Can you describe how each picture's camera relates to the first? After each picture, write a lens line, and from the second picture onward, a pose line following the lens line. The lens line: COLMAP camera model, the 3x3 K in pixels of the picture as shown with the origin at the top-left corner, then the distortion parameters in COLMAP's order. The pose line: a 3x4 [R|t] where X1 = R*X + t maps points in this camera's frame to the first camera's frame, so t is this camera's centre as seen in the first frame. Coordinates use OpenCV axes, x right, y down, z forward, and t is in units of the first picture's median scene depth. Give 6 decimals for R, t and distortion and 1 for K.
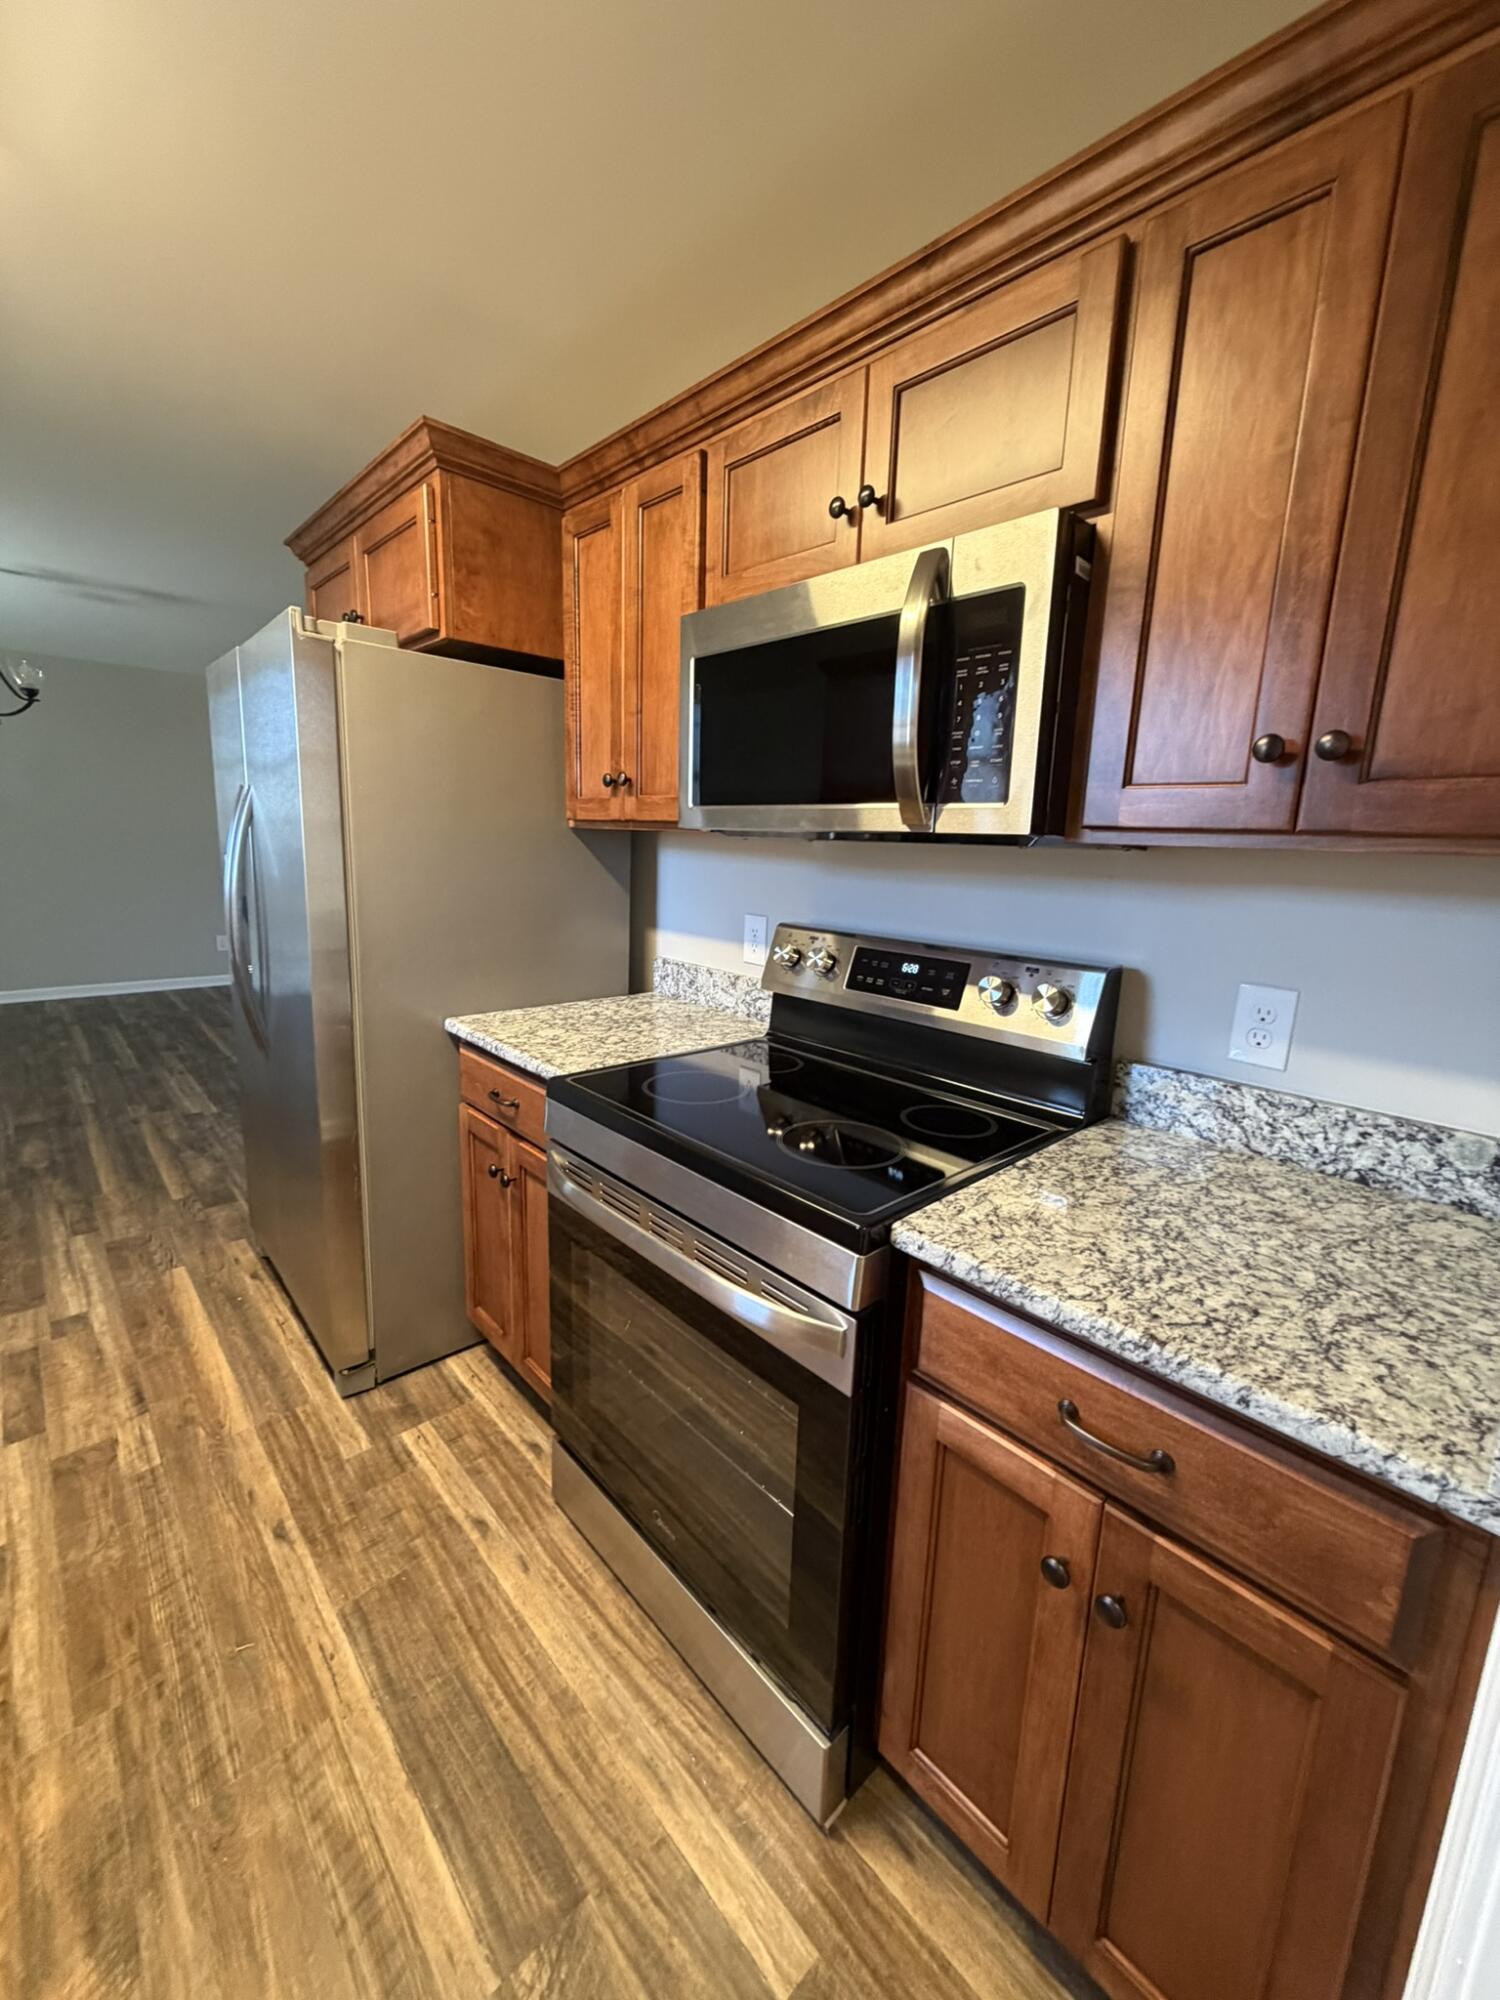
lens RADIAL K [[800.4, 0, 751.5], [0, 800.4, 993.1], [0, 0, 1]] dist [-0.000682, 0.000188]
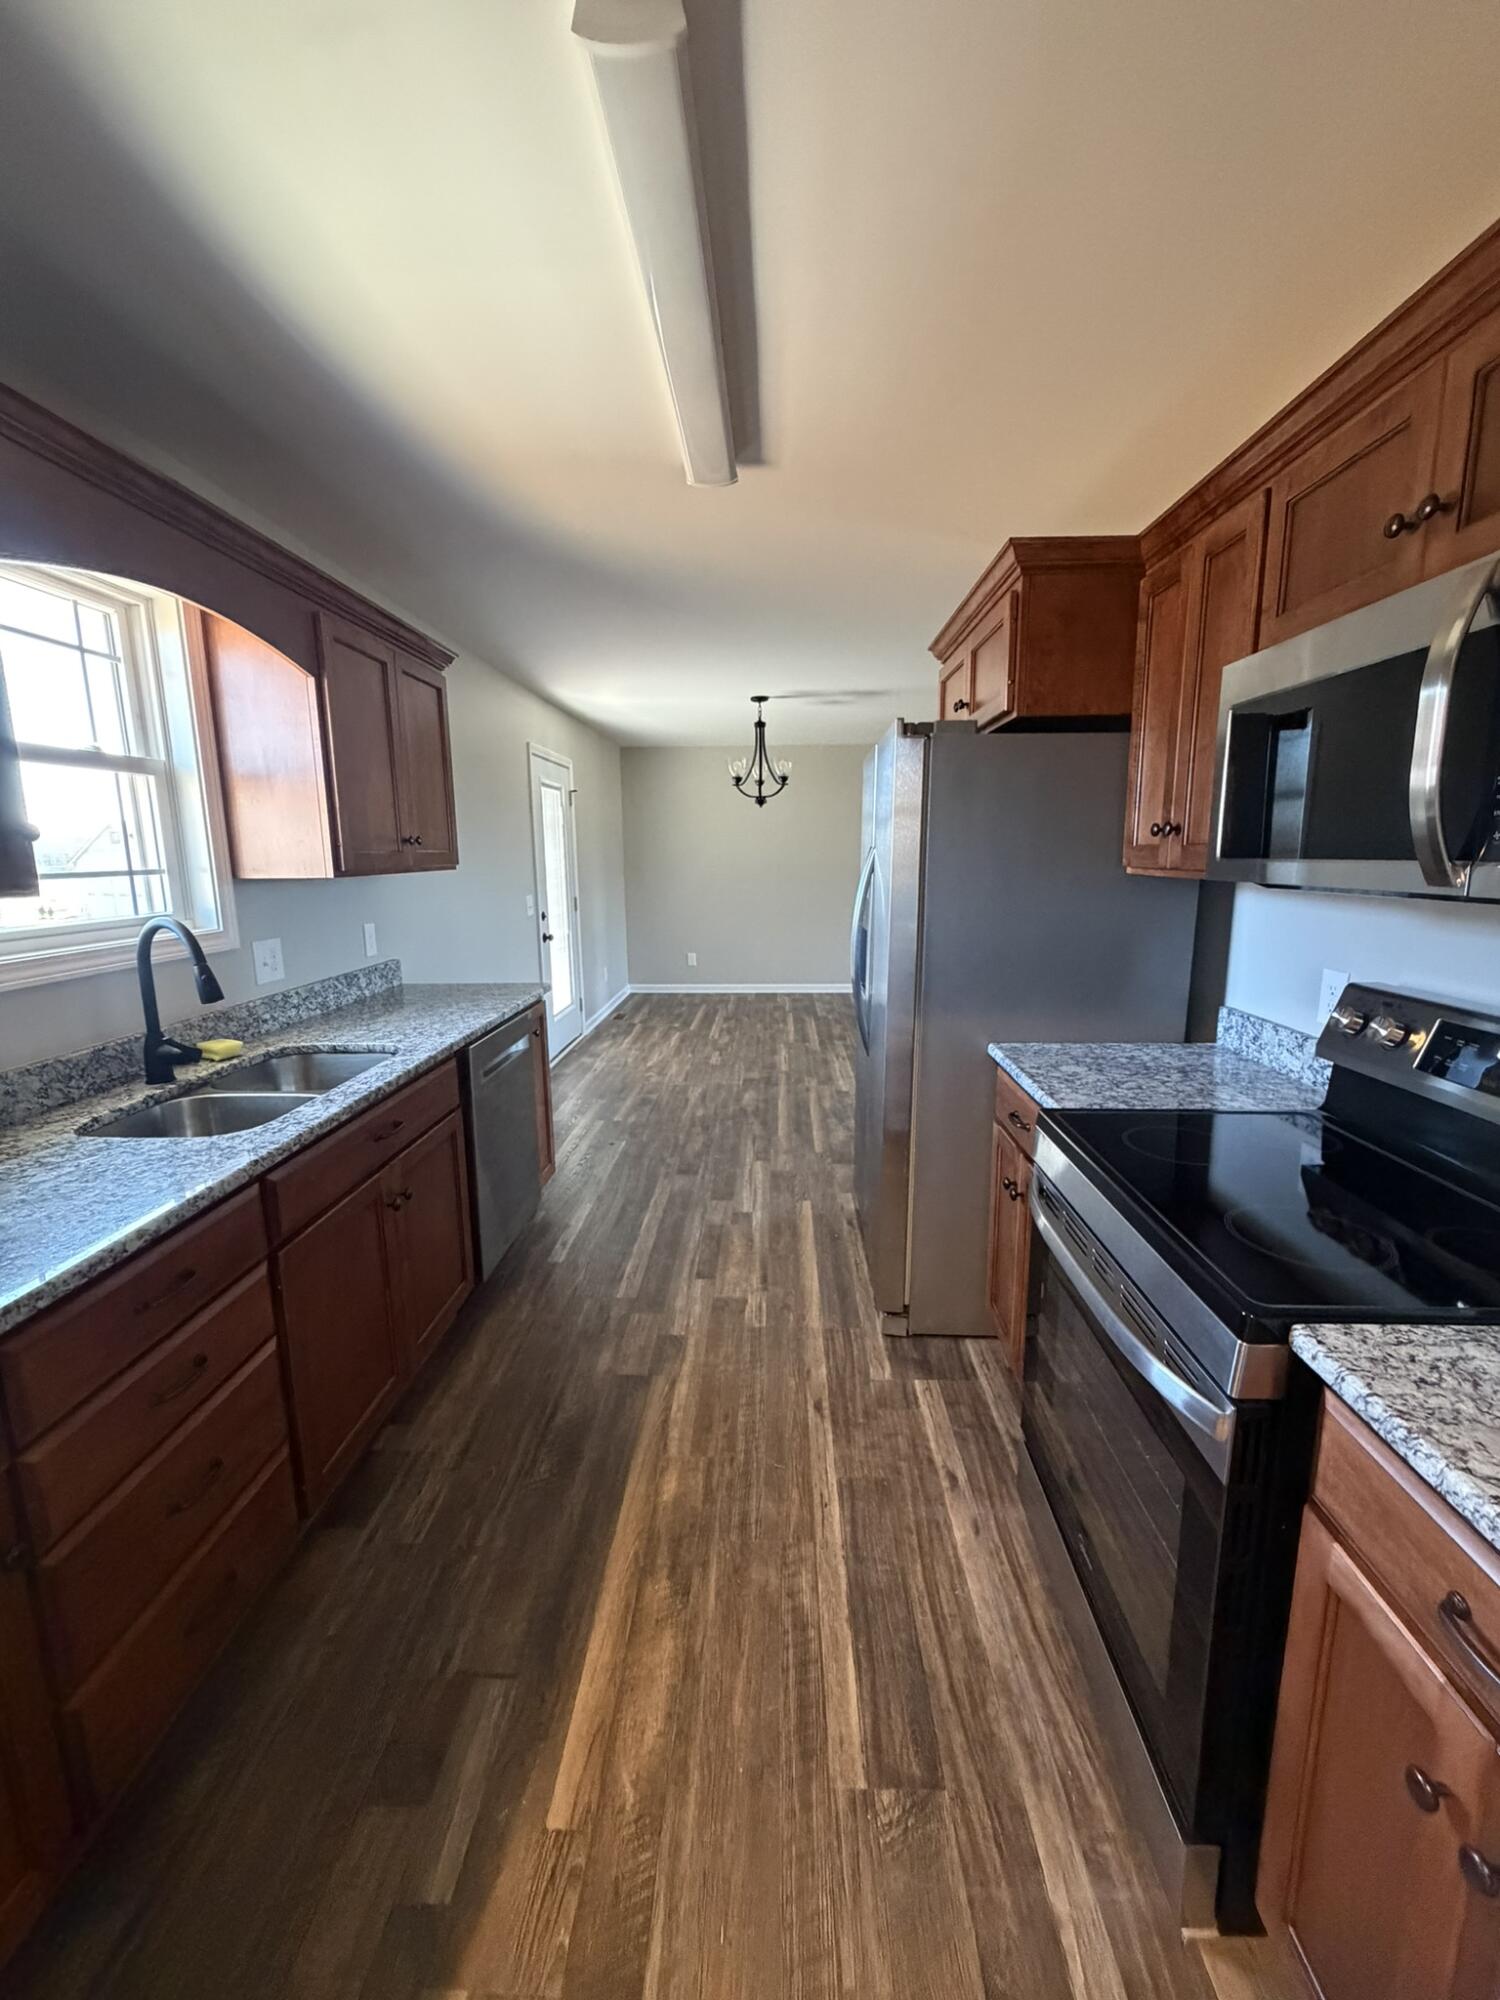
lens RADIAL K [[800.4, 0, 742.5], [0, 800.4, 991.4], [0, 0, 1]] dist [-0.000682, 0.000188]
pose [[0.699769, 0.080935, -0.709769, 0.208014], [-0.100207, 0.994859, 0.014648, -0.027371], [0.707306, 0.060874, 0.704282, -0.077821]]
